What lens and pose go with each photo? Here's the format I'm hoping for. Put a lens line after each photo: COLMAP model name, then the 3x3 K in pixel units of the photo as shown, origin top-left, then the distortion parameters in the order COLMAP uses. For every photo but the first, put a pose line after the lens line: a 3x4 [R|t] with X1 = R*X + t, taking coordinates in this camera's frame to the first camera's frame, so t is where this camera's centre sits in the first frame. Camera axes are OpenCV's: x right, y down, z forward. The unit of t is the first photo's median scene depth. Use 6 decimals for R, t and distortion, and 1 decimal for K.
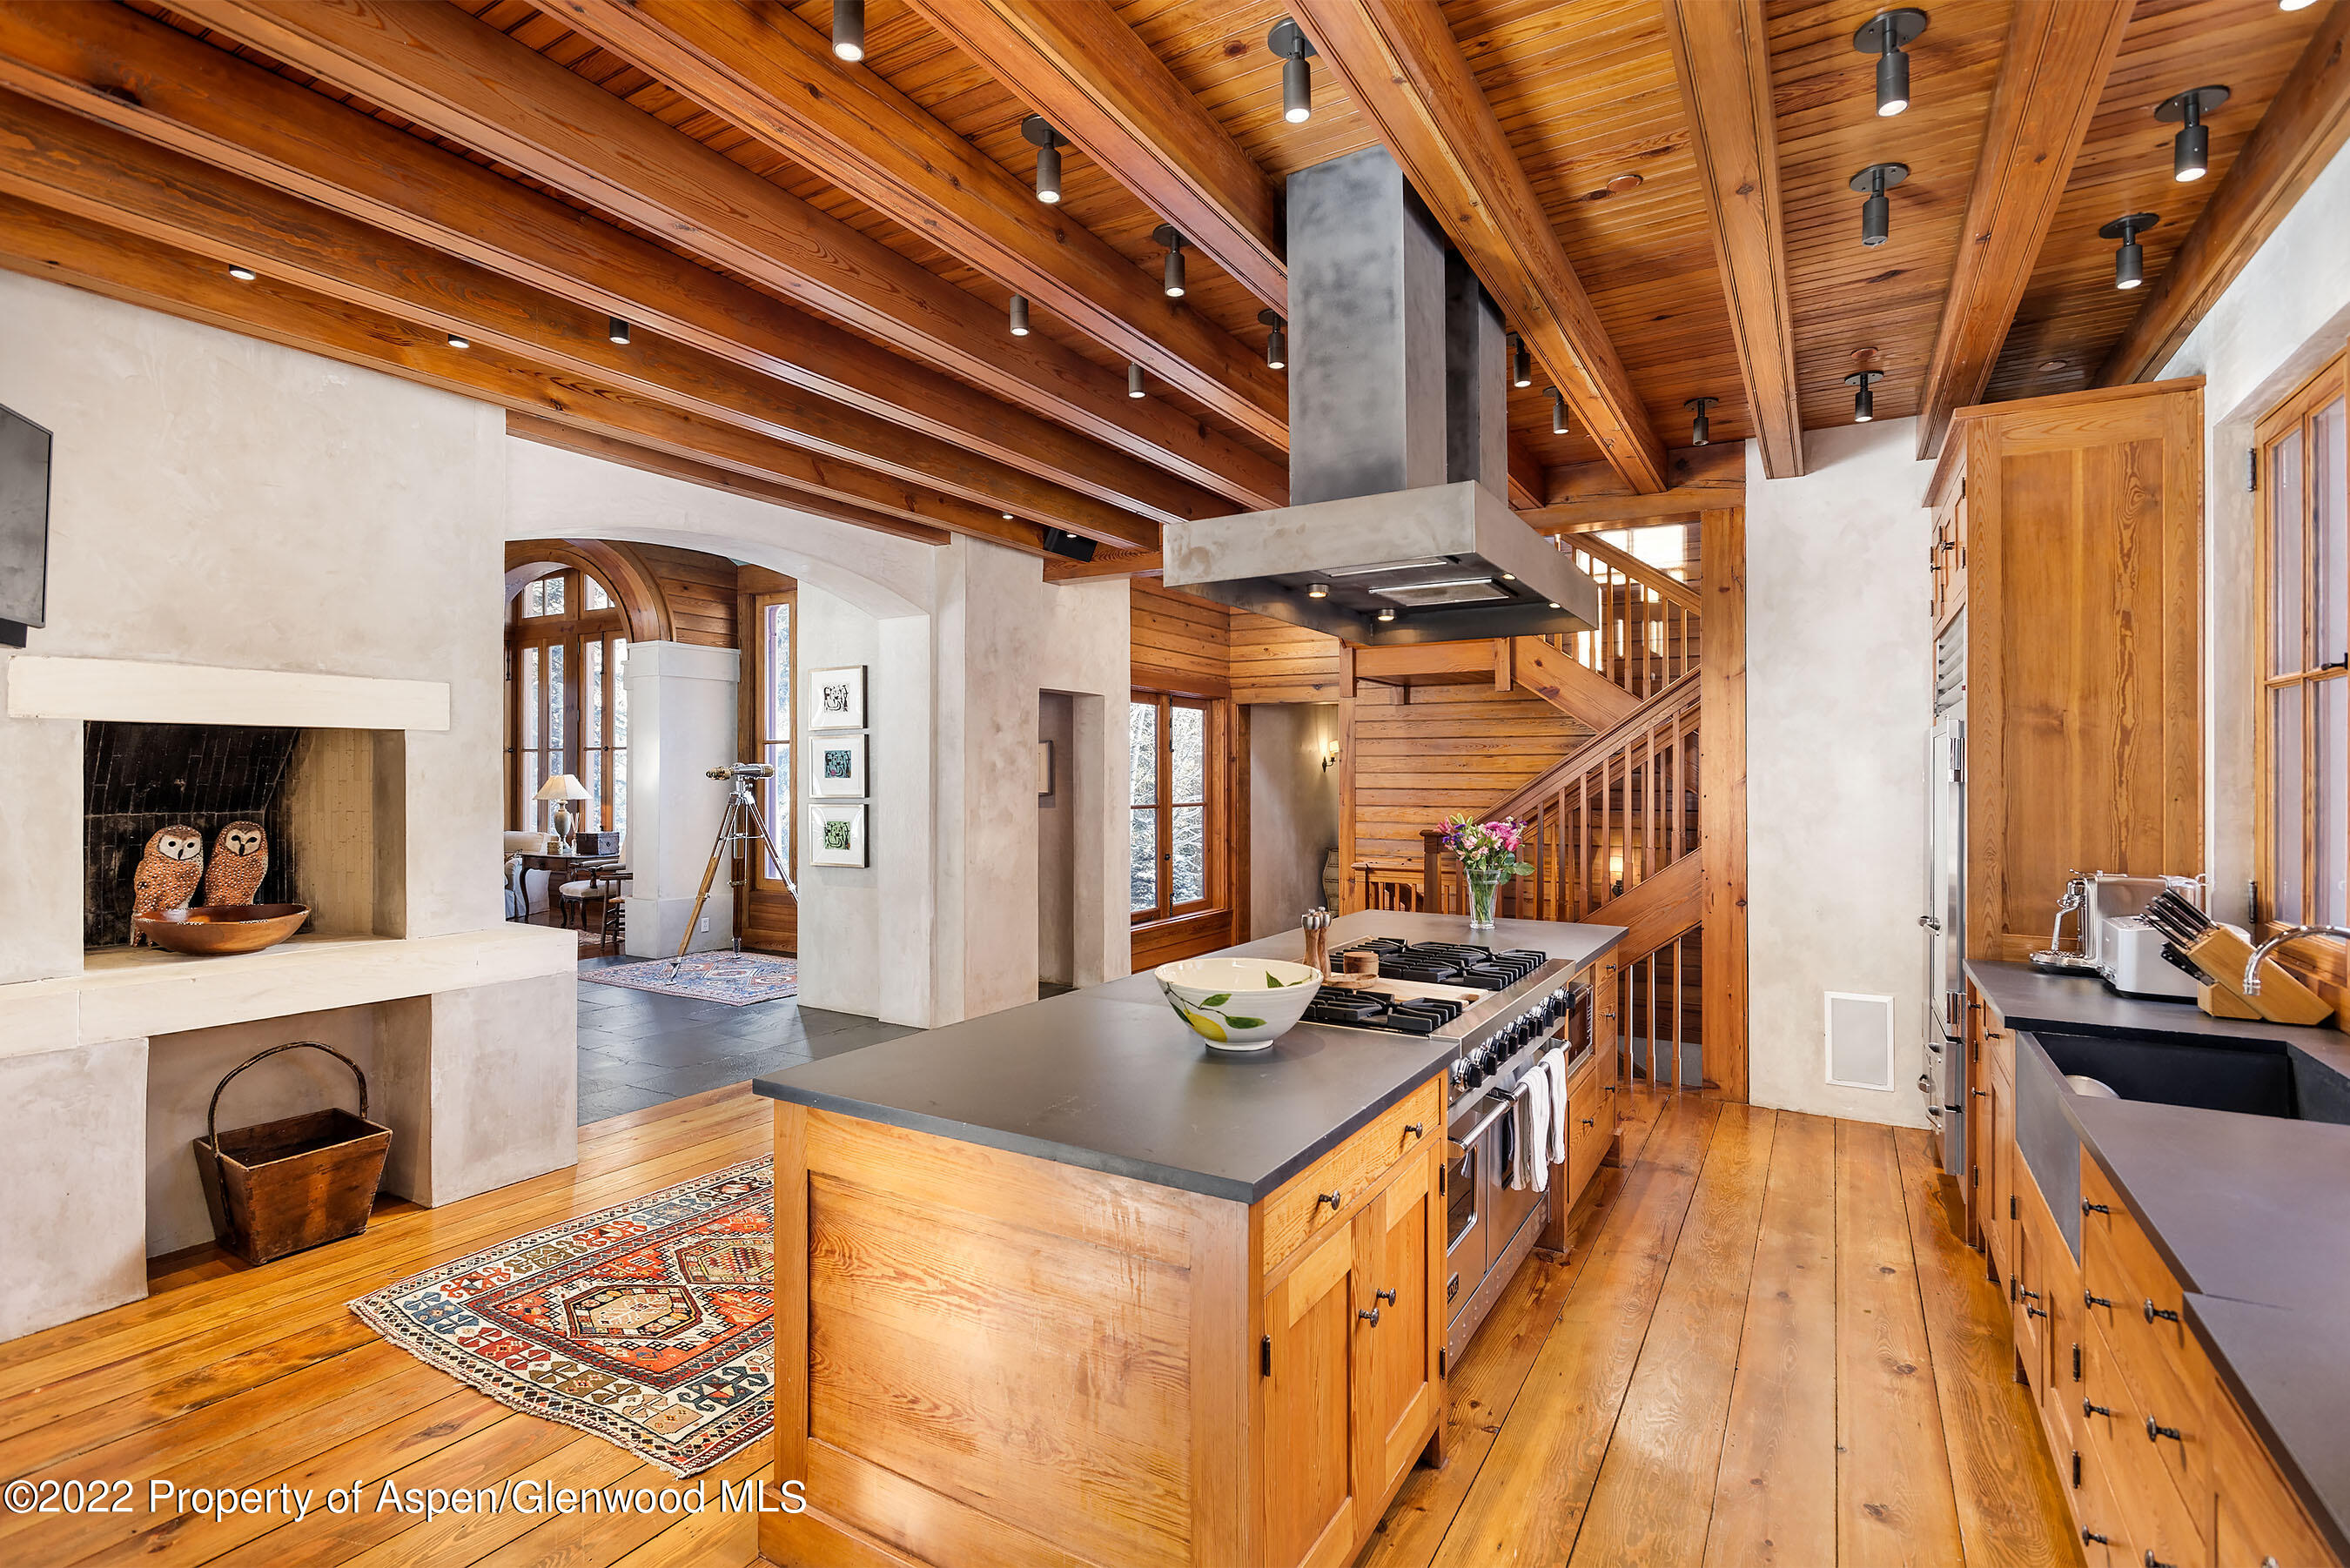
lens RADIAL K [[1080.9, 0, 1180.6], [0, 1080.9, 781.1], [0, 0, 1]] dist [0.000756, -0.000532]
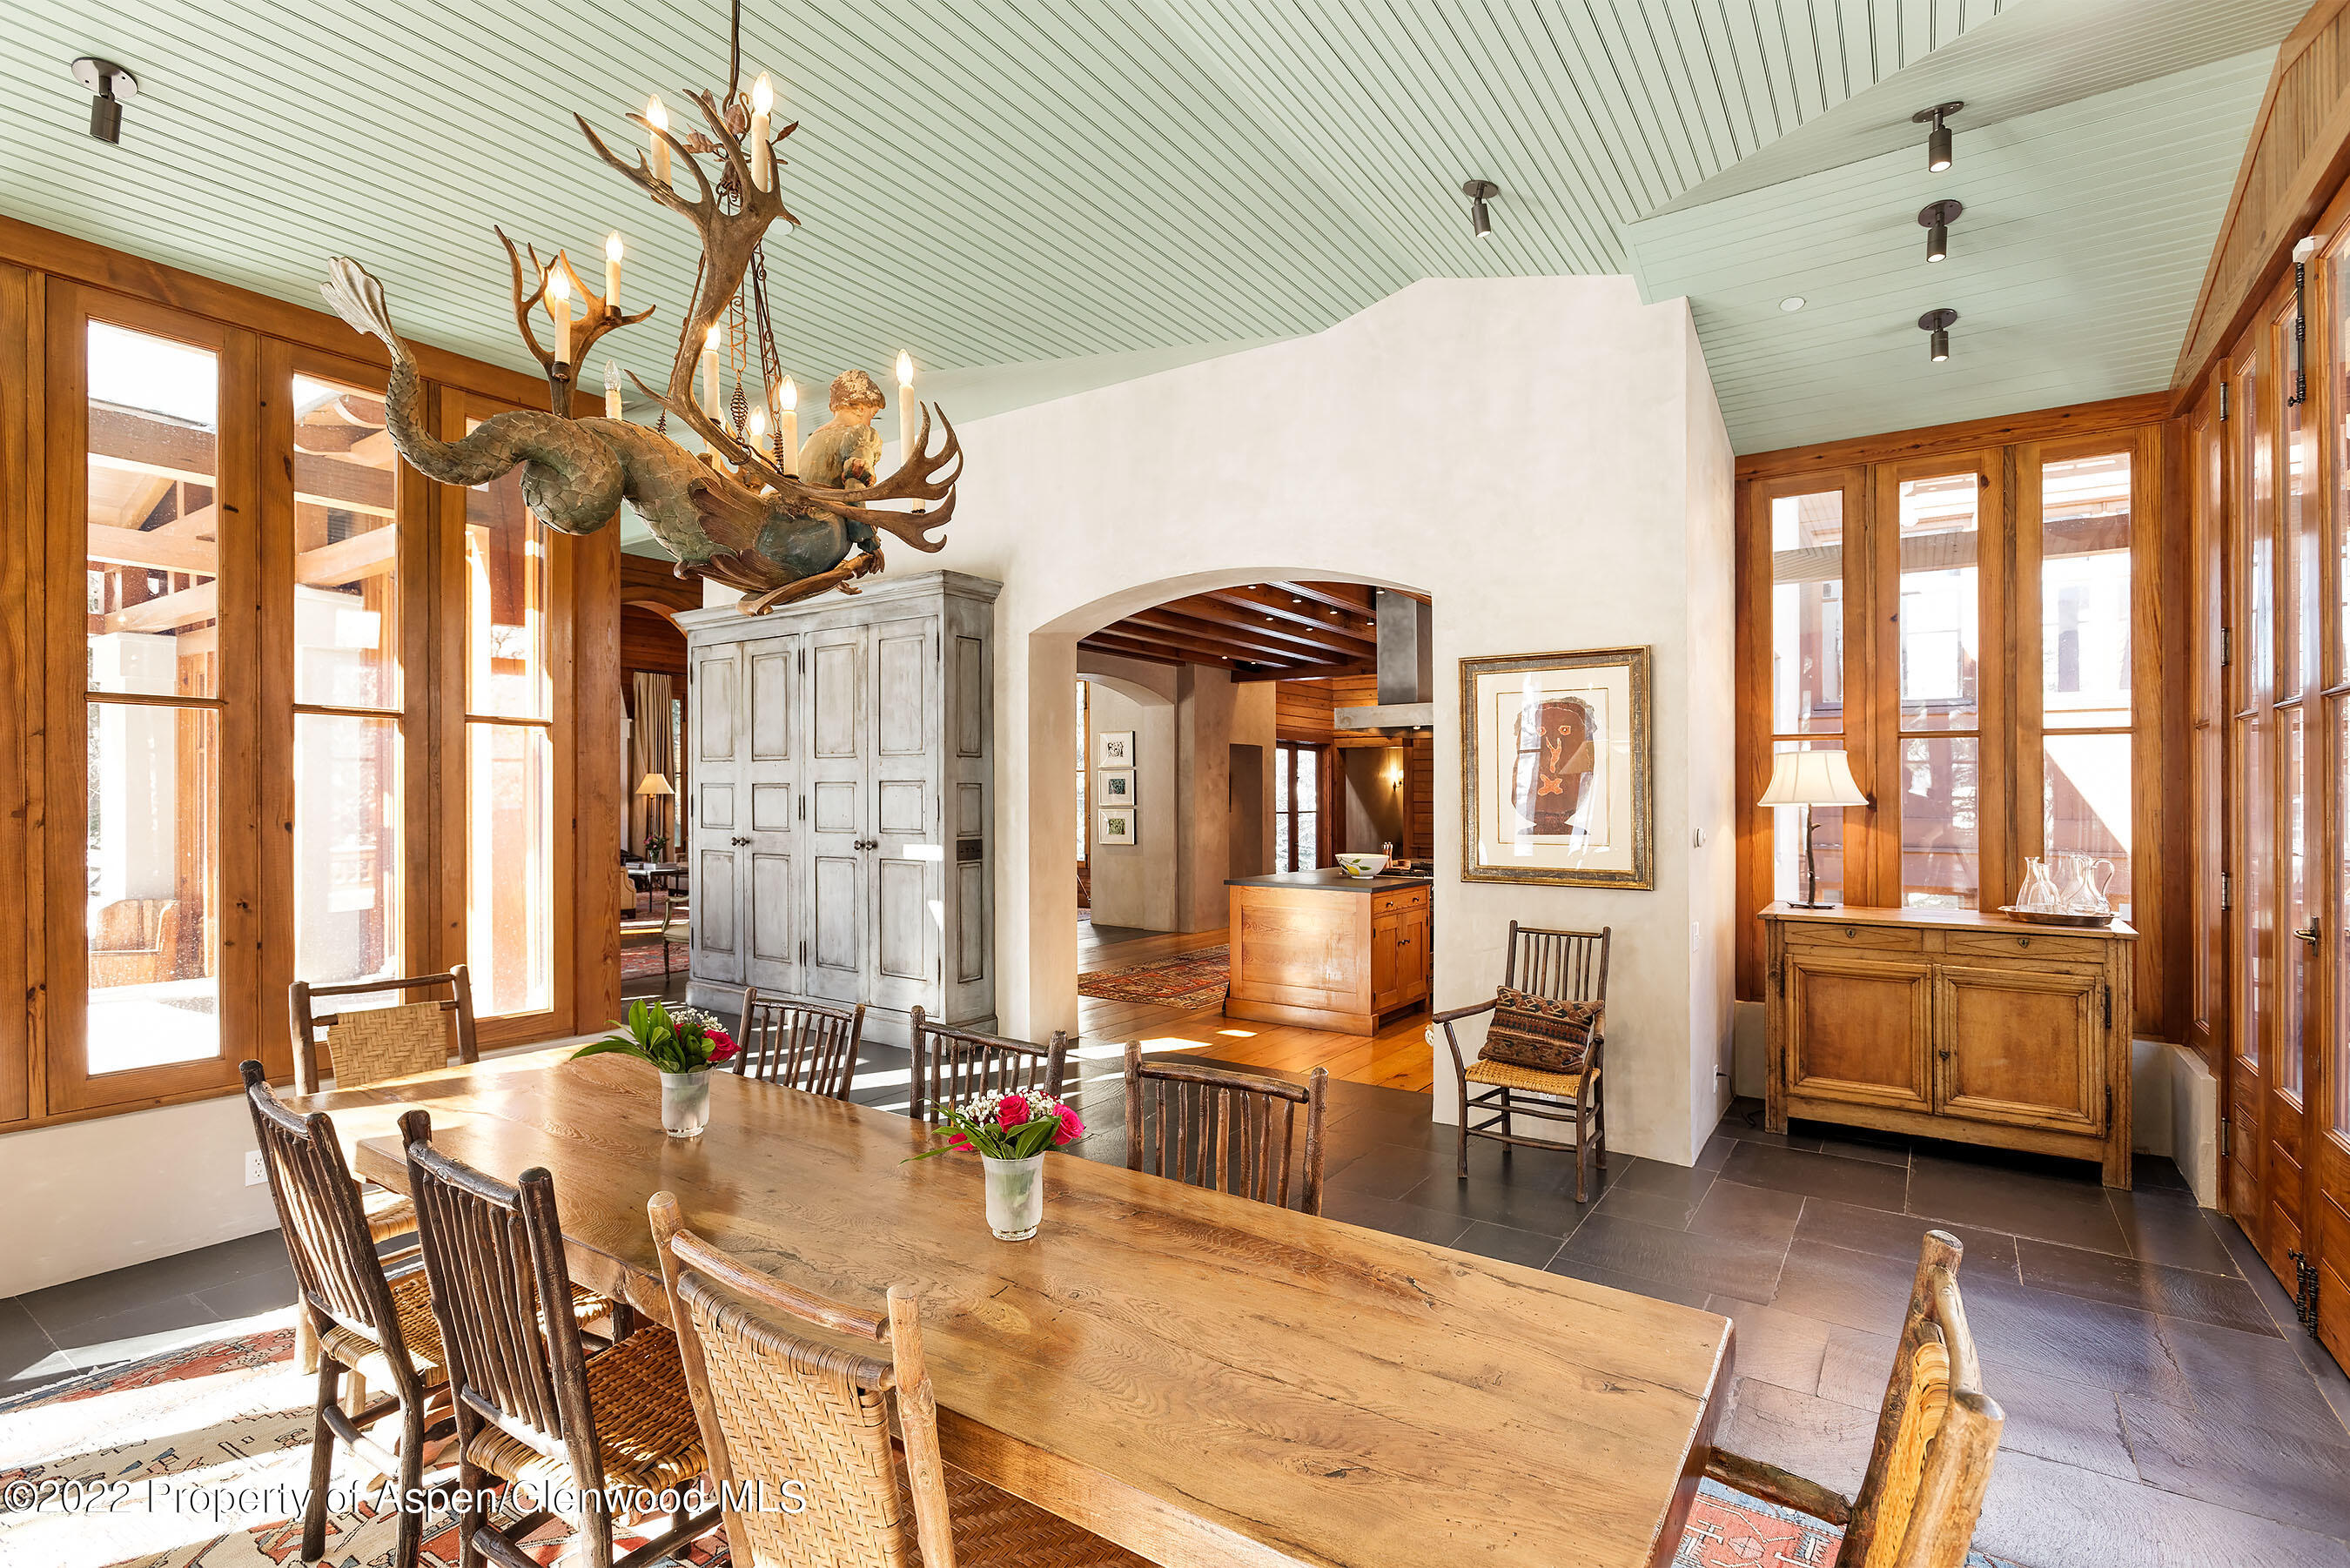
lens RADIAL K [[1080.9, 0, 1186.1], [0, 1080.9, 794.2], [0, 0, 1]] dist [0.000756, -0.000532]
pose [[0.998182, 0.000758, -0.060262, -0.096580], [-0.000981, 0.999993, -0.003679, 0.003501], [0.060259, 0.003732, 0.998176, -0.782159]]
